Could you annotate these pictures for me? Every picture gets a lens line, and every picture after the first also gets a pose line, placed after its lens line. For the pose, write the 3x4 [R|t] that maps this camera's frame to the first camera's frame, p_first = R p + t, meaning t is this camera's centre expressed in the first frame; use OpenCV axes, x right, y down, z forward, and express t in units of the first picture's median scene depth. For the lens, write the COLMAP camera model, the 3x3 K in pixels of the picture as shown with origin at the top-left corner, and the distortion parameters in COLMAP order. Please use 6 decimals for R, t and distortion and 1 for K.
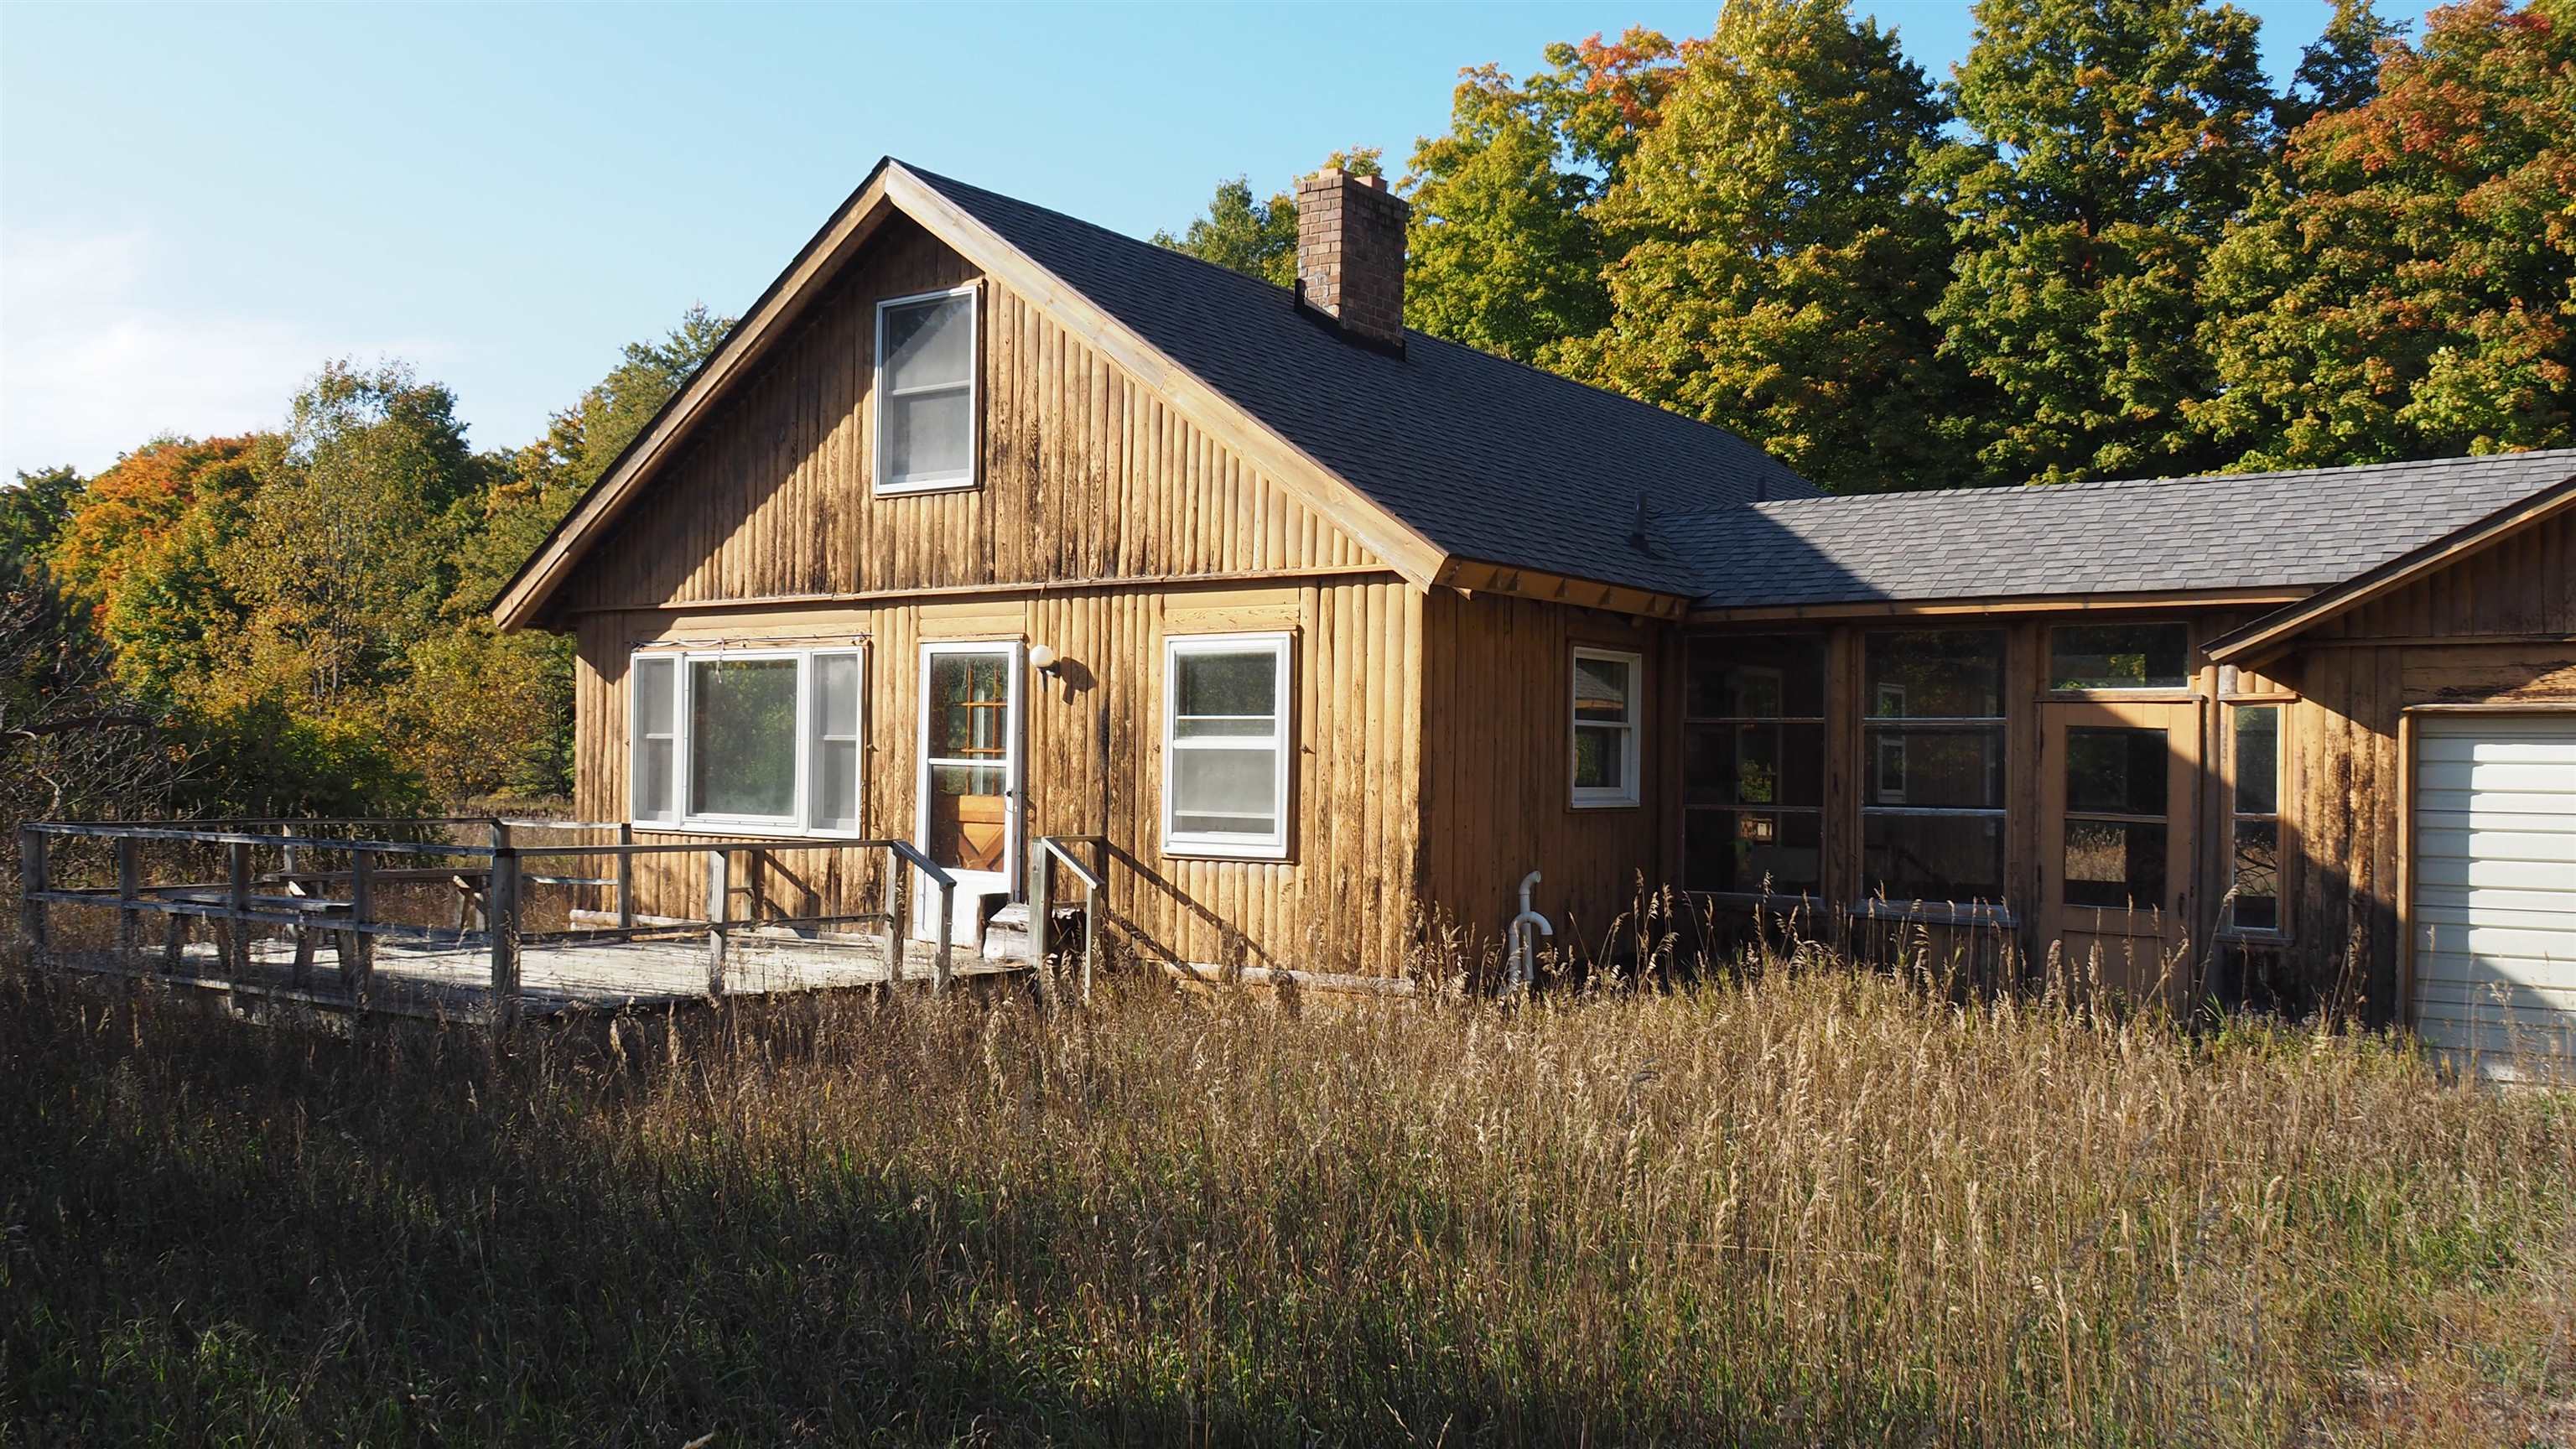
lens RADIAL K [[2121.8, 0, 1287.0], [0, 2121.8, 714.2], [0, 0, 1]] dist [-0.005082, -0.000655]
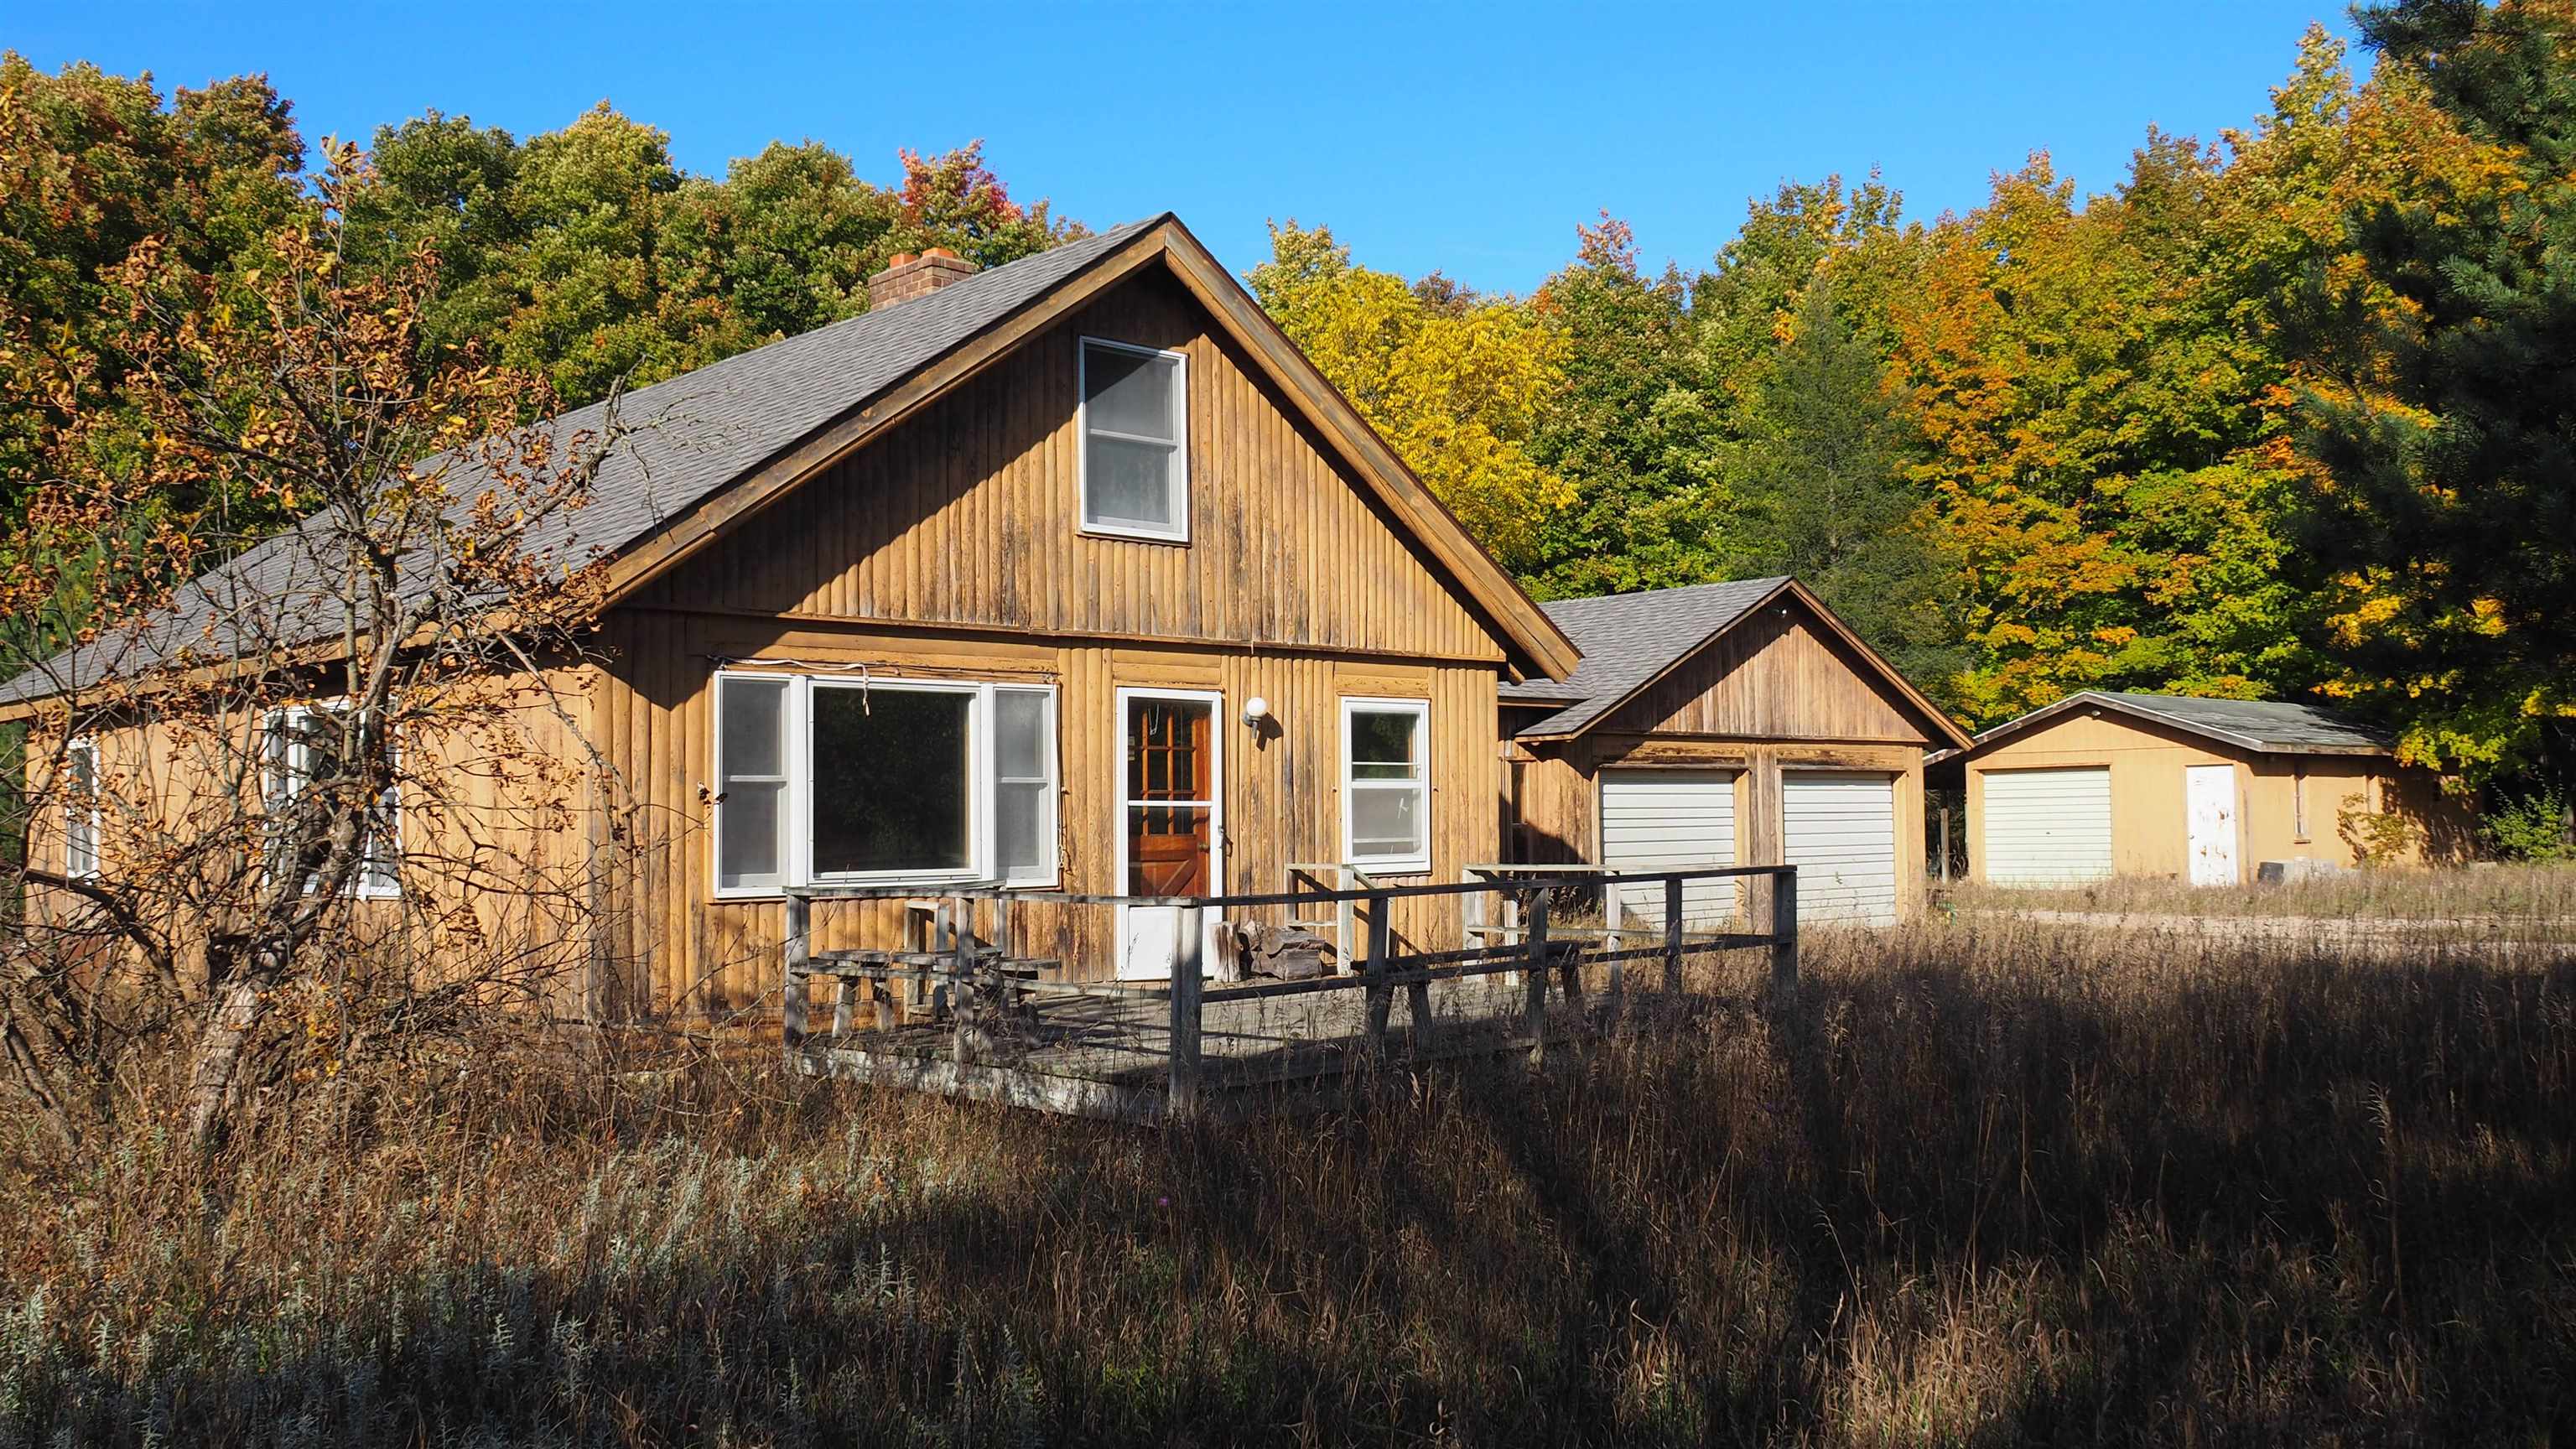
lens RADIAL K [[2121.8, 0, 1287.2], [0, 2121.8, 737.6], [0, 0, 1]] dist [-0.005082, -0.000655]
pose [[0.191095, 0.021873, 0.981328, -1.175295], [-0.007921, 0.999753, -0.020741, 0.011645], [-0.981540, -0.003810, 0.191221, 0.744447]]
